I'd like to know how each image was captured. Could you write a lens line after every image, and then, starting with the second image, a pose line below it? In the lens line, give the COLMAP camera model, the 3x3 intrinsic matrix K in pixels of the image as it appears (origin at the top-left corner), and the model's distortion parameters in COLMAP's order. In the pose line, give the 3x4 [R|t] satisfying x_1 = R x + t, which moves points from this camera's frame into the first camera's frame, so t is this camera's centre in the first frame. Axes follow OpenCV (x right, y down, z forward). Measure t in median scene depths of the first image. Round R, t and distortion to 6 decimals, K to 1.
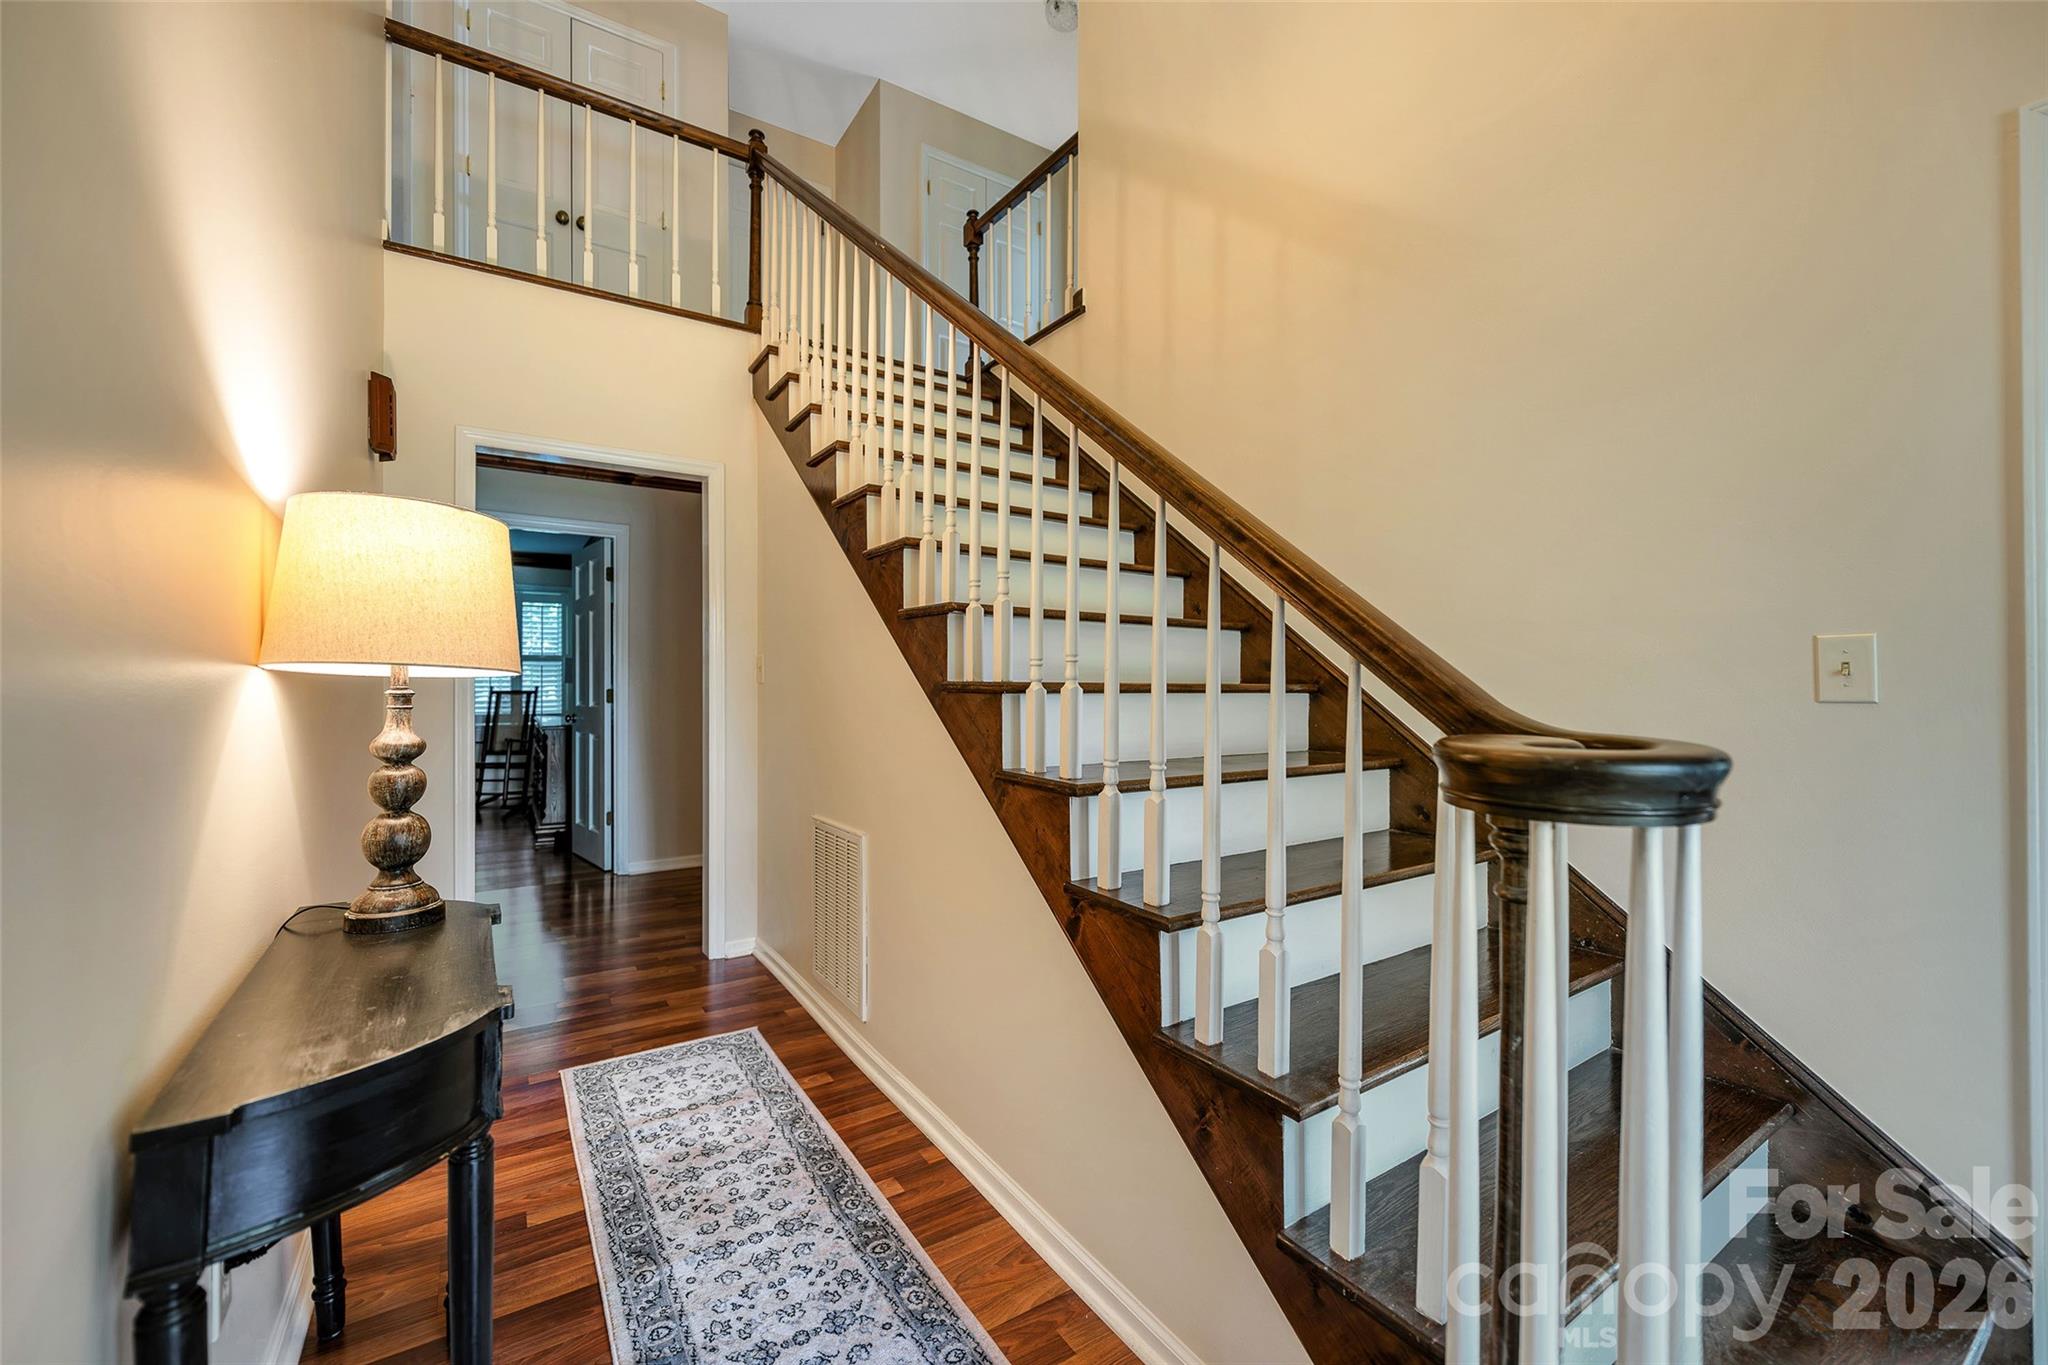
lens RADIAL K [[828.3, 0, 1026.0], [0, 828.3, 676.8], [0, 0, 1]] dist [-0.003184, -0.001175]
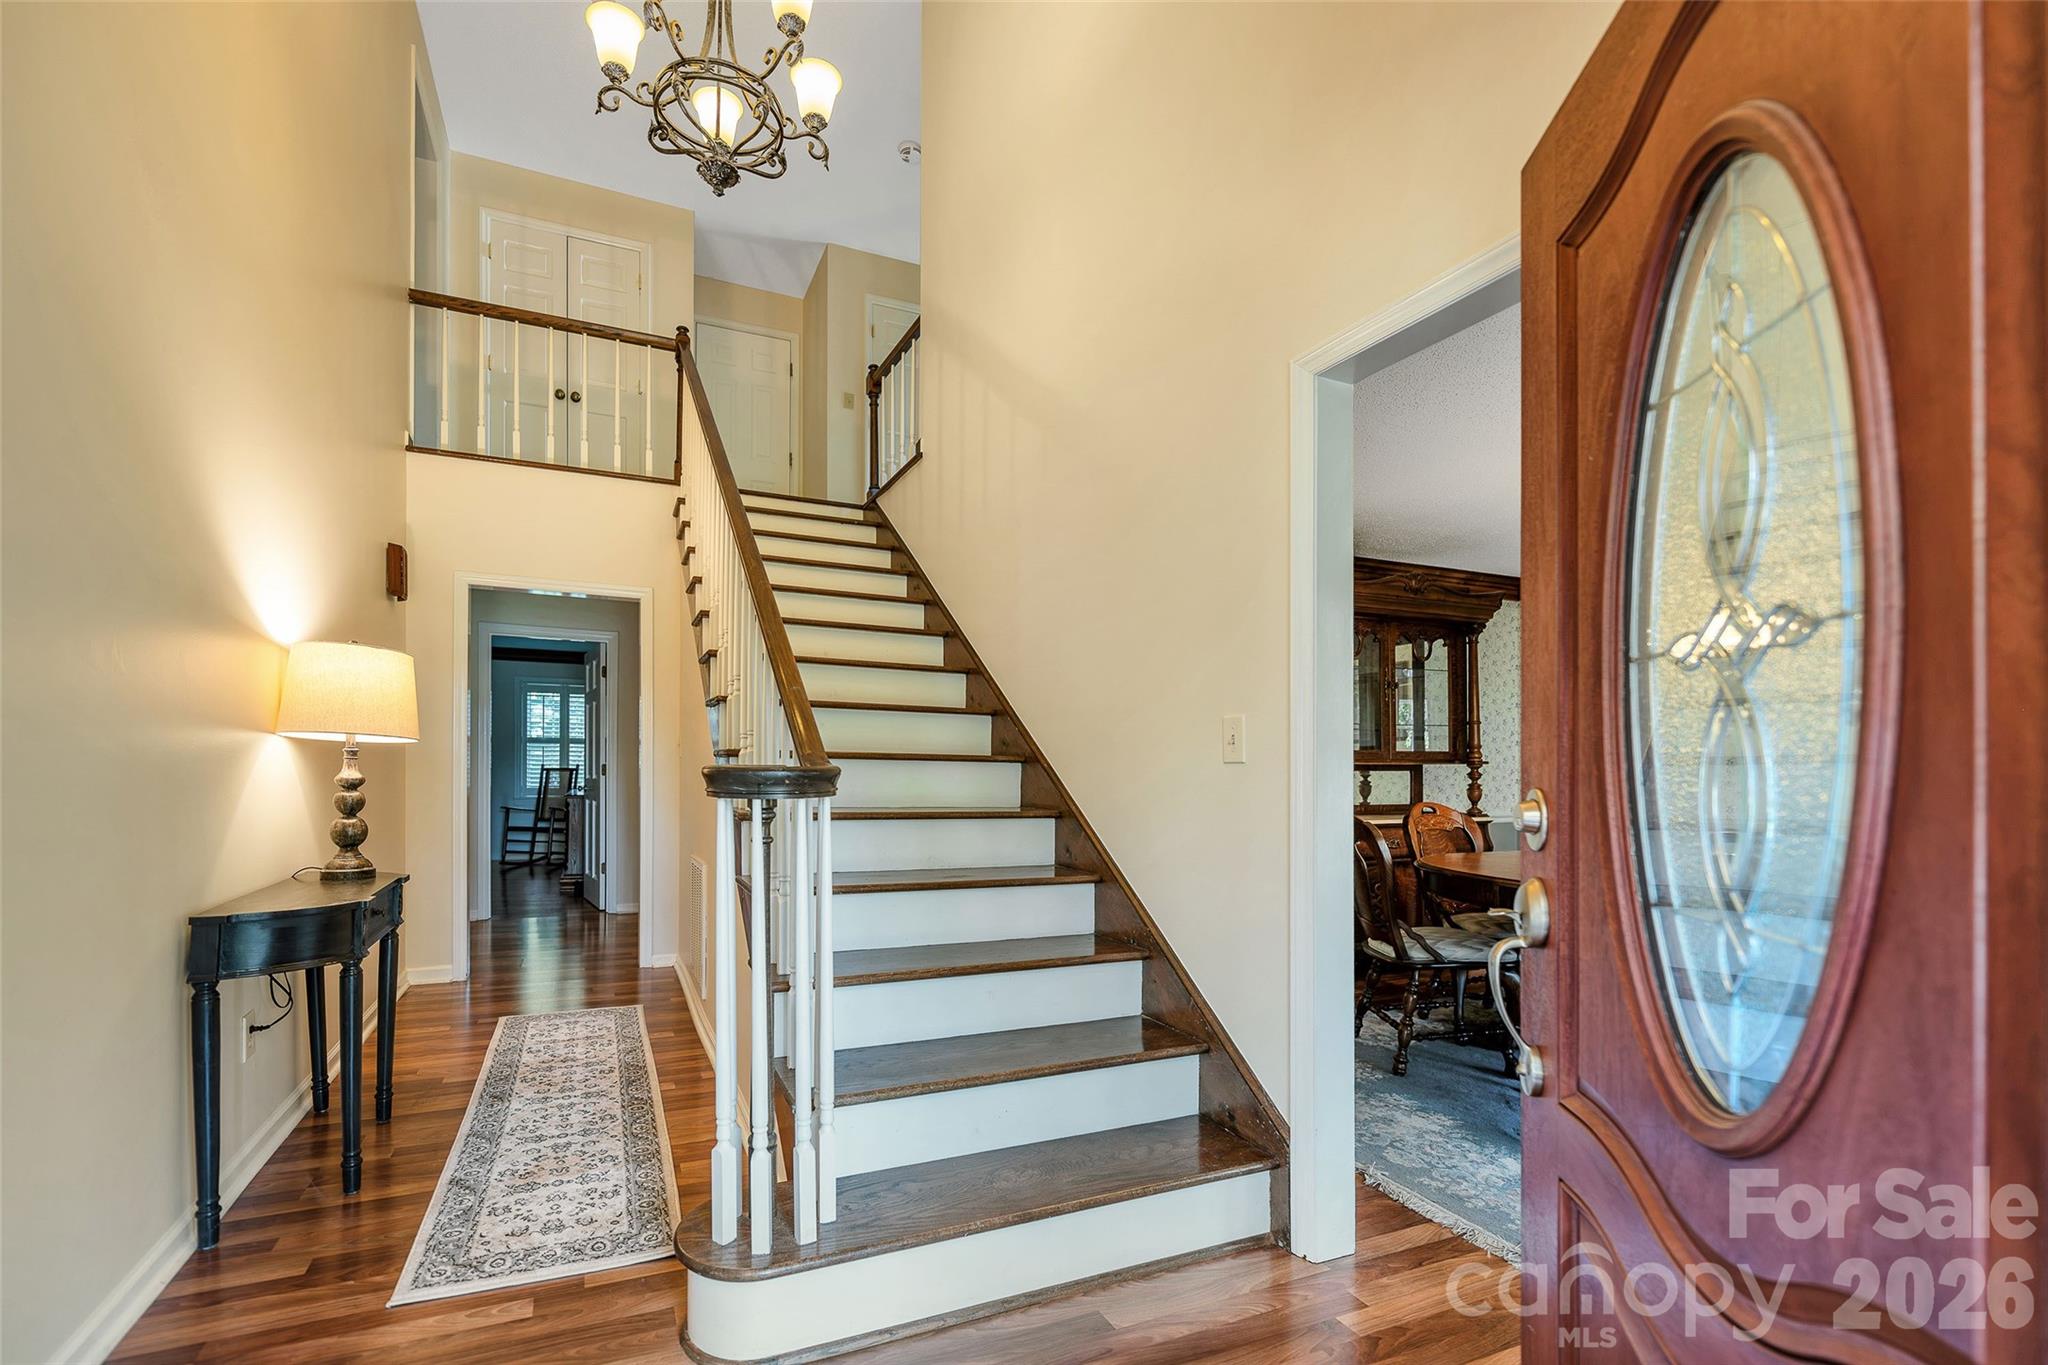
lens RADIAL K [[828.3, 0, 942.3], [0, 828.3, 767.1], [0, 0, 1]] dist [-0.003184, -0.001175]
pose [[0.985833, 0.006796, -0.167590, 0.389516], [-0.006171, 0.999972, 0.004248, 0.019930], [0.167614, -0.003153, 0.985848, -0.267540]]
